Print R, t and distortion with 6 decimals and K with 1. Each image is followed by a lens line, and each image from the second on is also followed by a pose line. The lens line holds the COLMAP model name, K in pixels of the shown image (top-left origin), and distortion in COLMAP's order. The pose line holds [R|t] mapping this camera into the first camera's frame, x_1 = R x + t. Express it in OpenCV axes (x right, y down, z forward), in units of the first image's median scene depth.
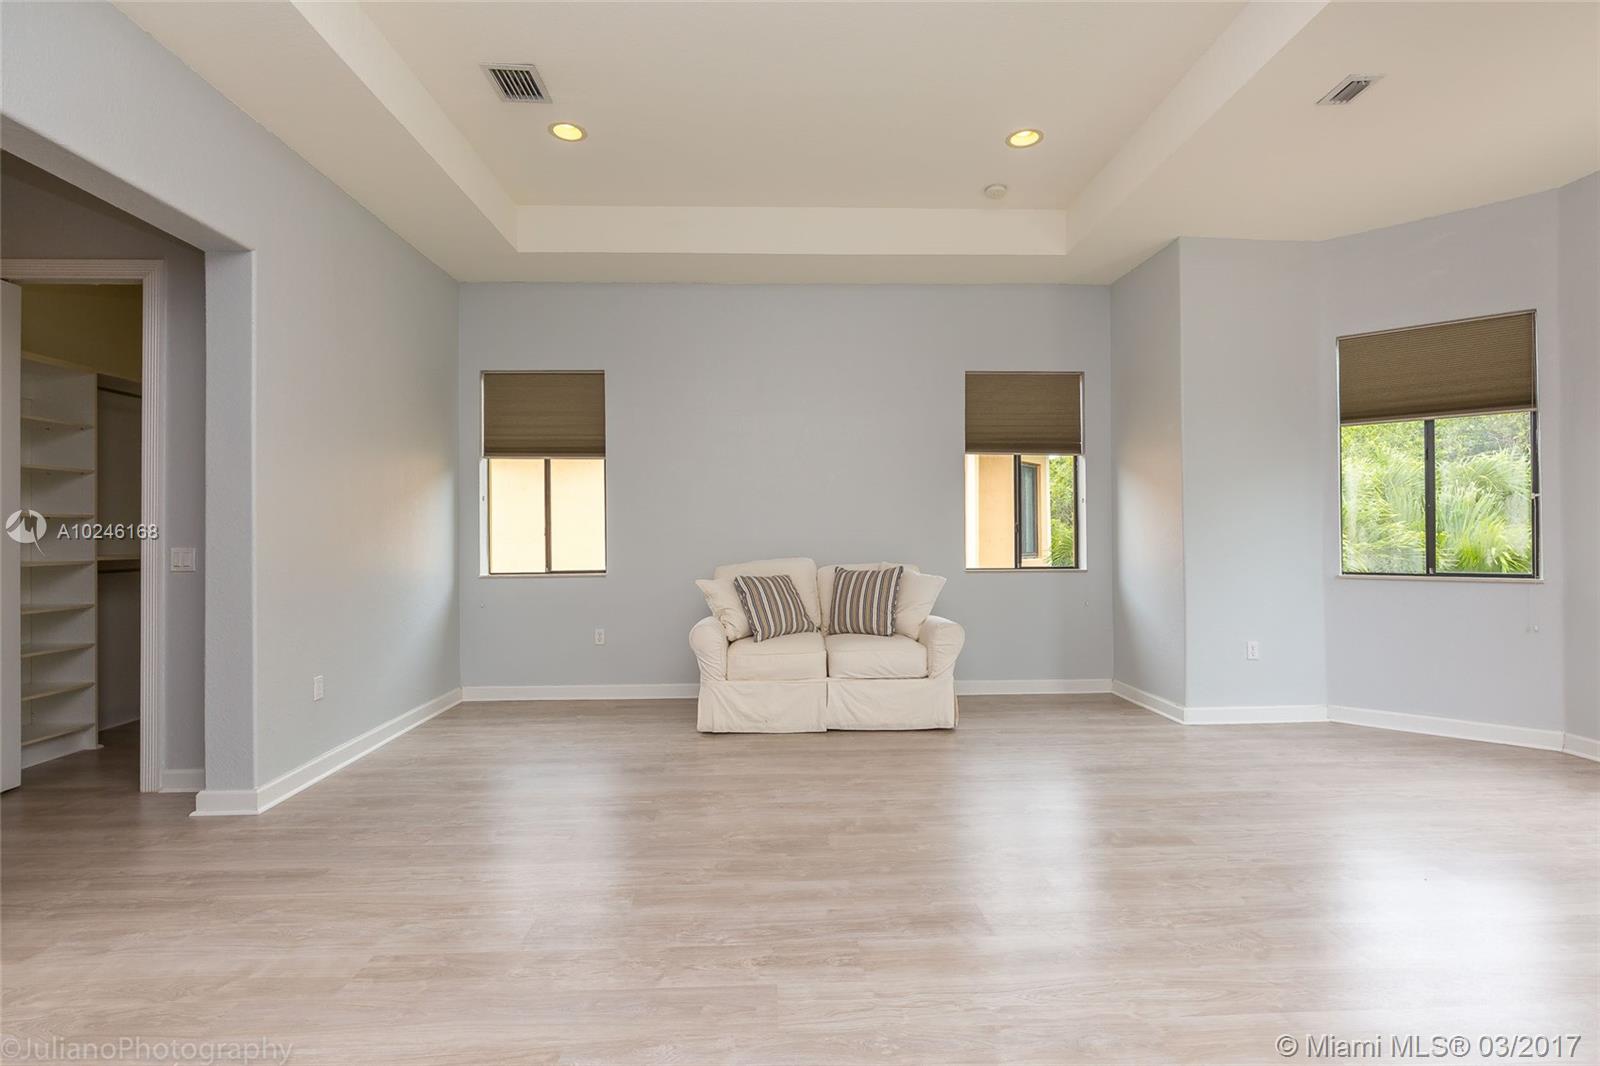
lens RADIAL K [[740.4, 0, 802.9], [0, 740.4, 538.5], [0, 0, 1]] dist [-0.002582, -0.001394]
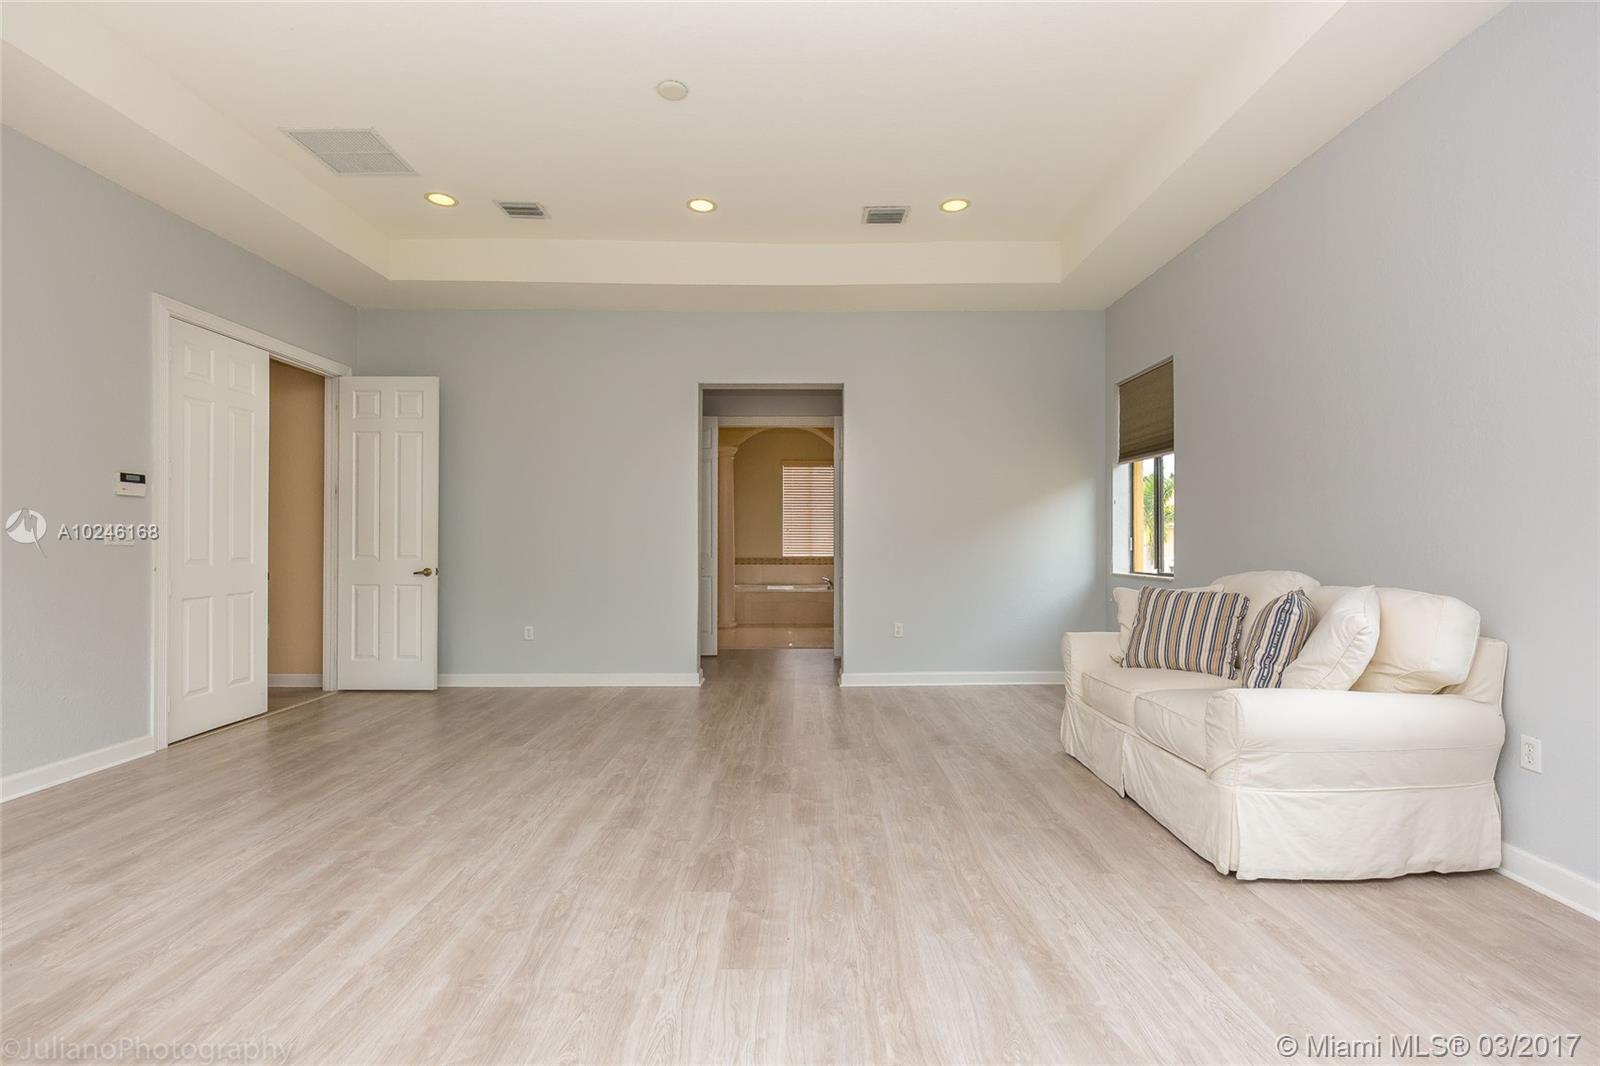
lens RADIAL K [[728.4, 0, 799.5], [0, 728.4, 530.6], [0, 0, 1]] dist [0.002751, 0.000527]
pose [[-0.044487, -0.005014, -0.998997, 1.017070], [-0.001739, 0.999986, -0.004941, -0.008094], [0.999008, 0.001517, -0.044495, 0.907753]]
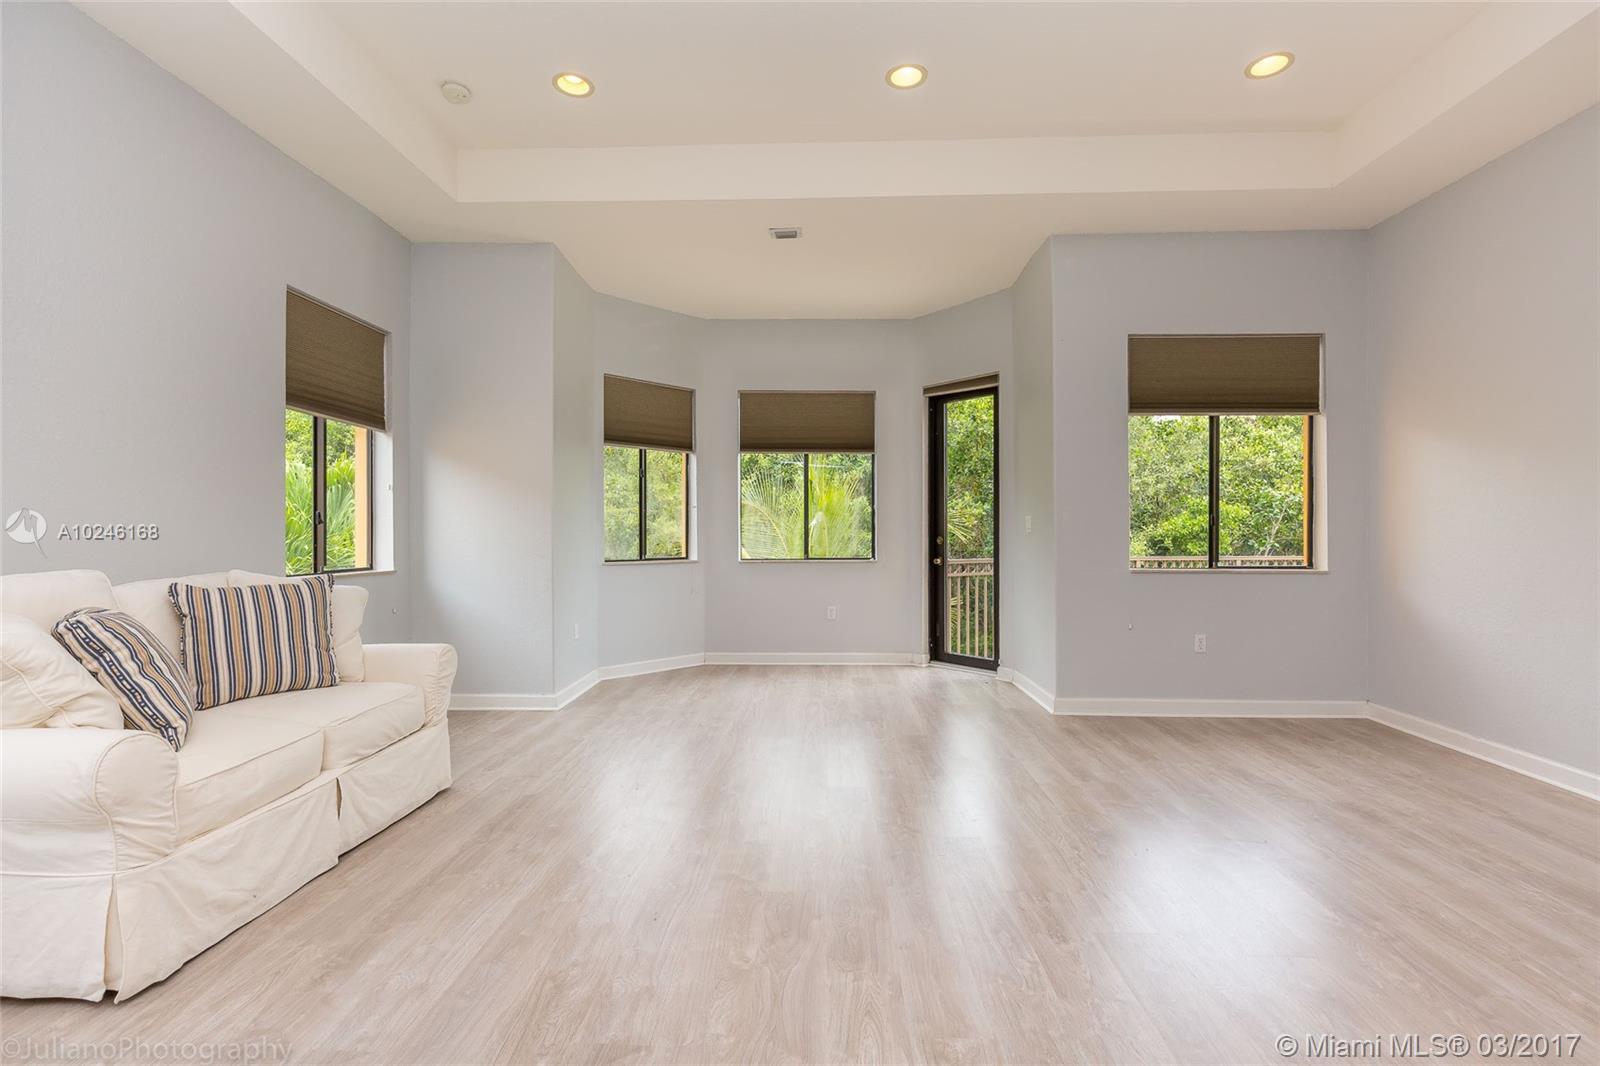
lens RADIAL K [[728.4, 0, 807.4], [0, 728.4, 533.6], [0, 0, 1]] dist [0.002751, 0.000527]
pose [[0.075910, 0.006047, 0.997096, -0.656581], [-0.000011, 0.999982, -0.006064, 0.009382], [-0.997115, 0.000449, 0.075909, 0.763013]]
